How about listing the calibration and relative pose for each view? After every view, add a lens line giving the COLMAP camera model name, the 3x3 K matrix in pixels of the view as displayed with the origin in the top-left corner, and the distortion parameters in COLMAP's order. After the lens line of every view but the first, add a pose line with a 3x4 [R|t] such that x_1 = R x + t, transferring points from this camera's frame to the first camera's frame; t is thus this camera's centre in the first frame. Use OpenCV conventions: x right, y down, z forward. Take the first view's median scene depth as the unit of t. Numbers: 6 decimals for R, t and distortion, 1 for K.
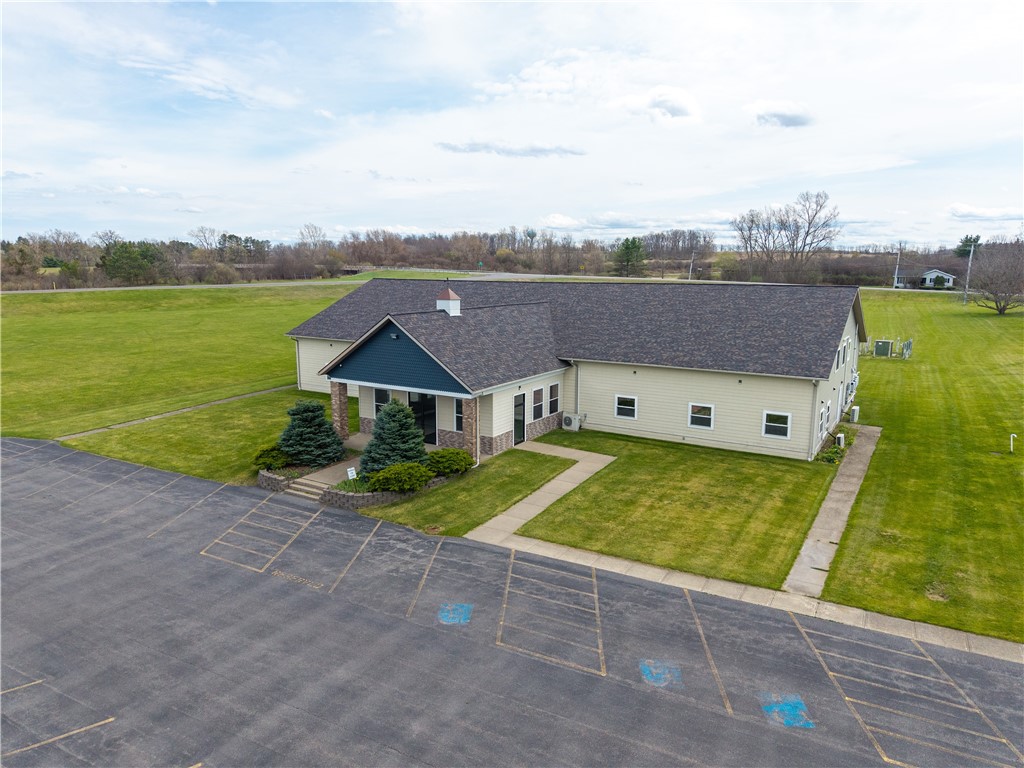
lens RADIAL K [[683.2, 0, 515.8], [0, 683.2, 384.6], [0, 0, 1]] dist [0.029200, -0.033600]
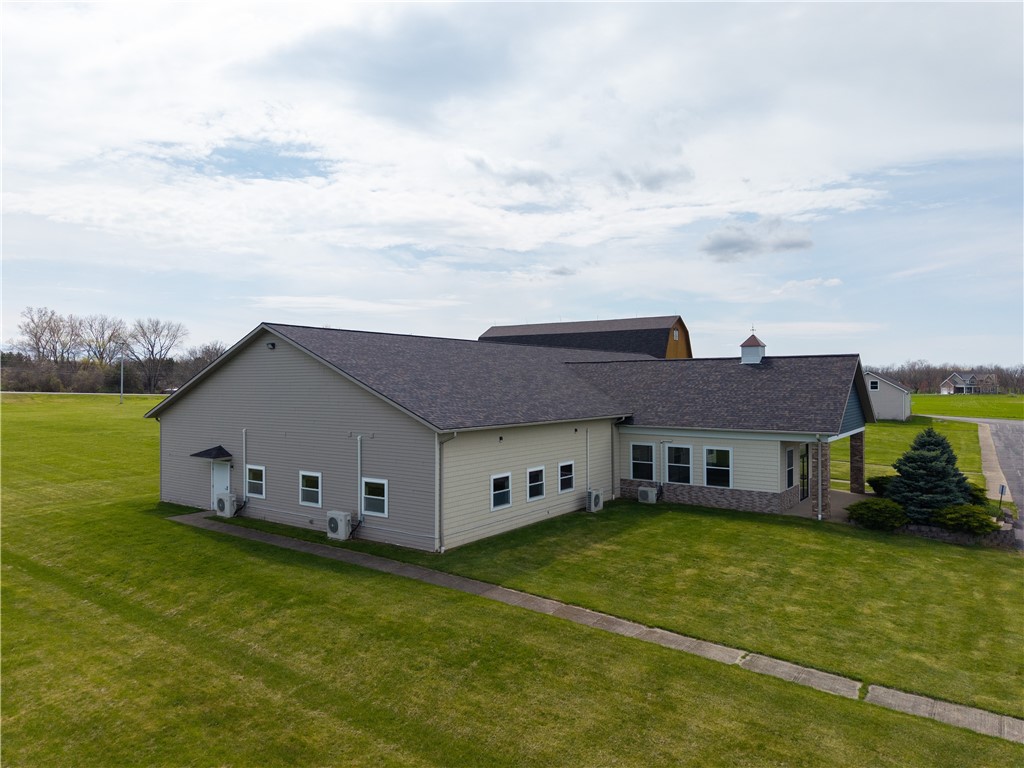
lens RADIAL K [[683.2, 0, 506.9], [0, 683.2, 398.5], [0, 0, 1]] dist [0.029200, -0.033600]
pose [[0.076755, -0.025688, 0.996719, -1.350087], [0.173528, 0.984756, 0.012017, -0.159667], [-0.981833, 0.172036, 0.080043, 1.619991]]
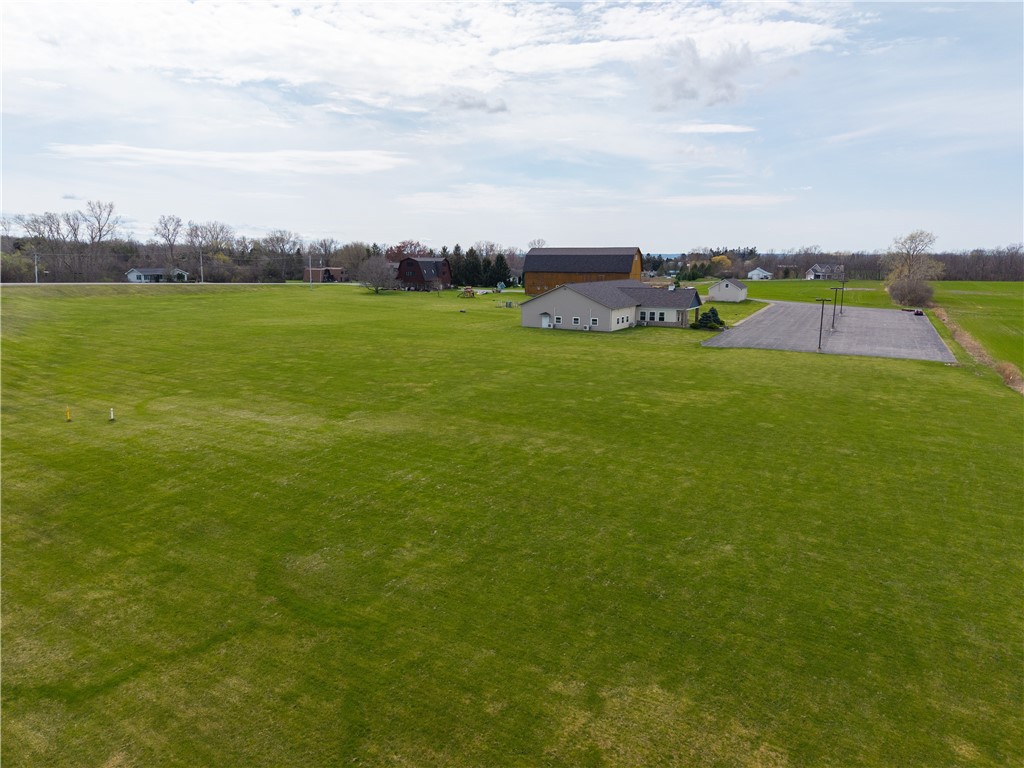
lens RADIAL K [[683.2, 0, 510.1], [0, 683.2, 383.7], [0, 0, 1]] dist [0.029200, -0.033600]
pose [[-0.029562, -0.184339, 0.982418, -4.710704], [0.169651, 0.967663, 0.186675, -0.563221], [-0.985061, 0.172187, 0.002667, 2.441891]]
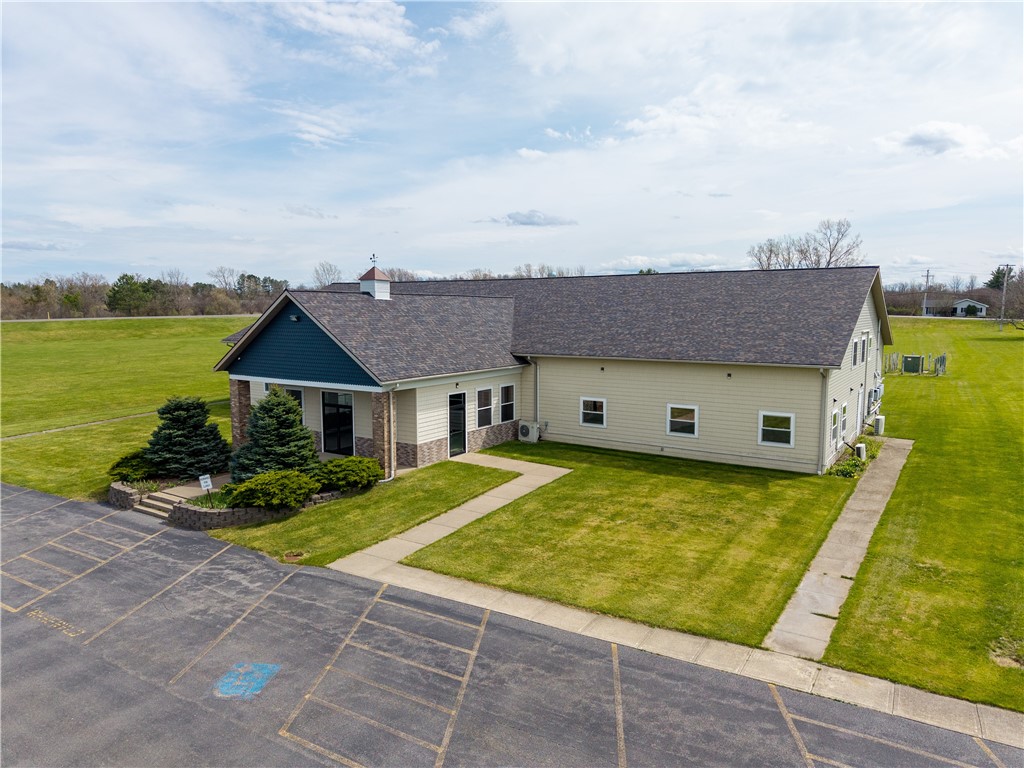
lens RADIAL K [[683.2, 0, 516.1], [0, 683.2, 387.2], [0, 0, 1]] dist [0.029200, -0.033600]
pose [[0.999413, -0.001351, -0.034236, 0.127960], [-0.000654, 0.998288, -0.058478, 0.066617], [0.034257, 0.058466, 0.997701, 0.238713]]
